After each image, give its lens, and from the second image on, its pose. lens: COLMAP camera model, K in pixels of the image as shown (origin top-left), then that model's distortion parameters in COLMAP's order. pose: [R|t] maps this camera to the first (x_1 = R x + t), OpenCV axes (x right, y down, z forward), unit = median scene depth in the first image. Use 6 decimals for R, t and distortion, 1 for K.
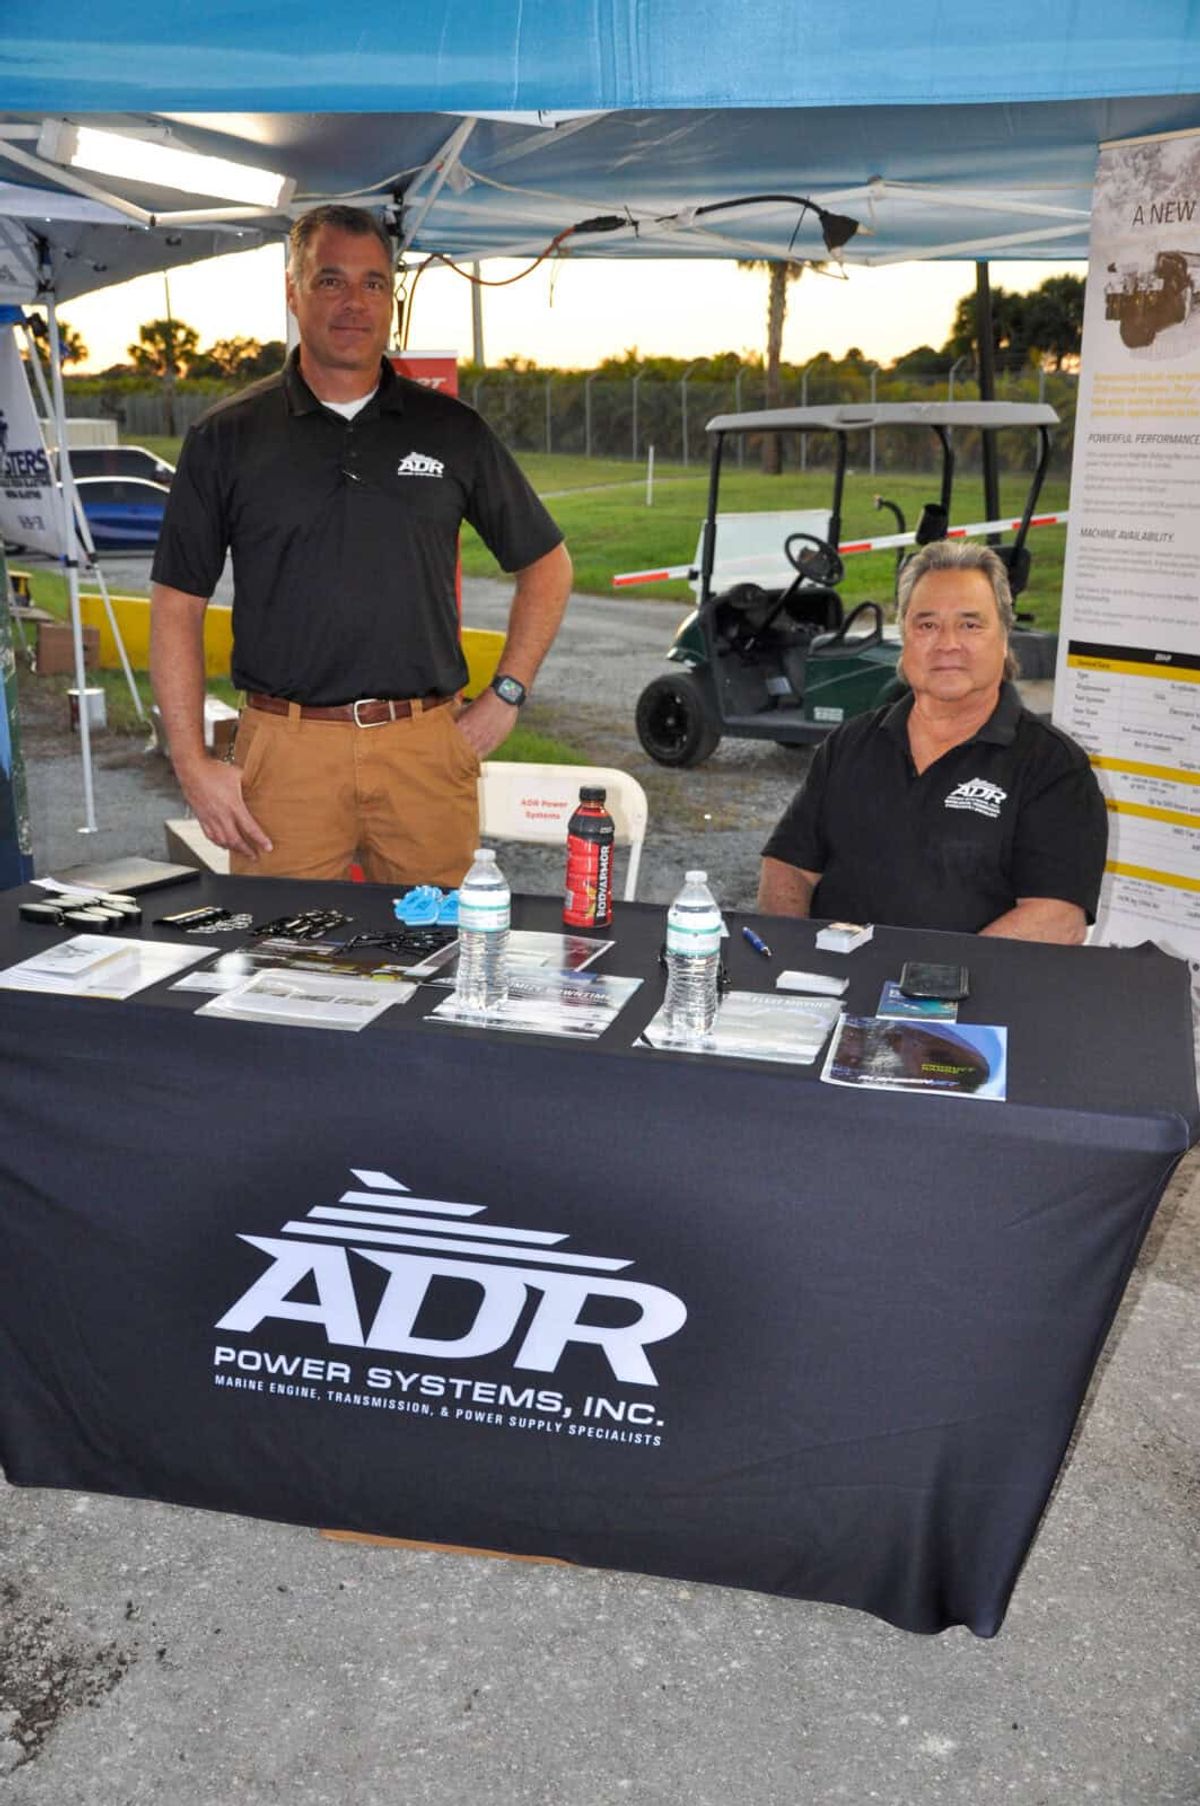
lens RADIAL K [[2026.3, 0, 637.1], [0, 2026.3, 935.1], [0, 0, 1]] dist [-0.011644, 0.238657]
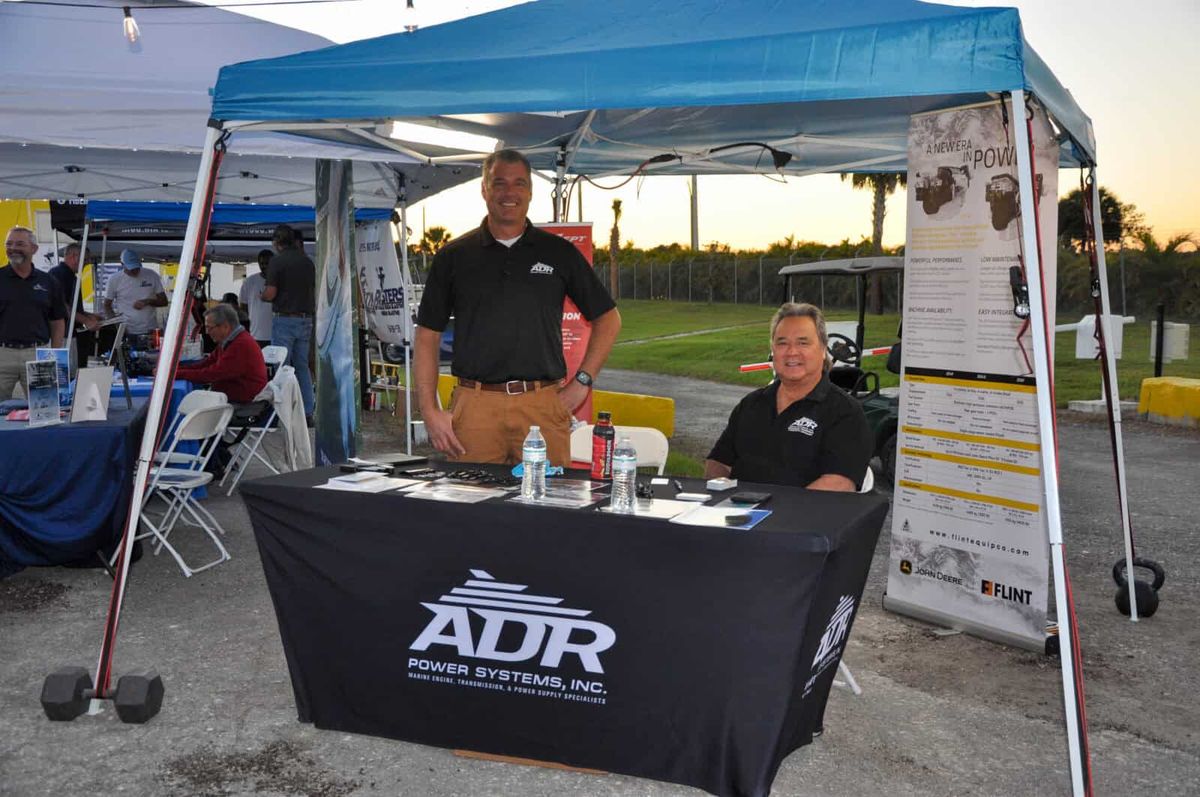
lens RADIAL K [[1346.4, 0, 600.0], [0, 1346.4, 398.5], [0, 0, 1]] dist [-0.011644, 0.238657]
pose [[0.989066, 0.007280, -0.147291, 0.169099], [-0.031264, 0.986428, -0.161190, 0.130595], [0.144119, 0.164033, 0.975870, -0.345770]]
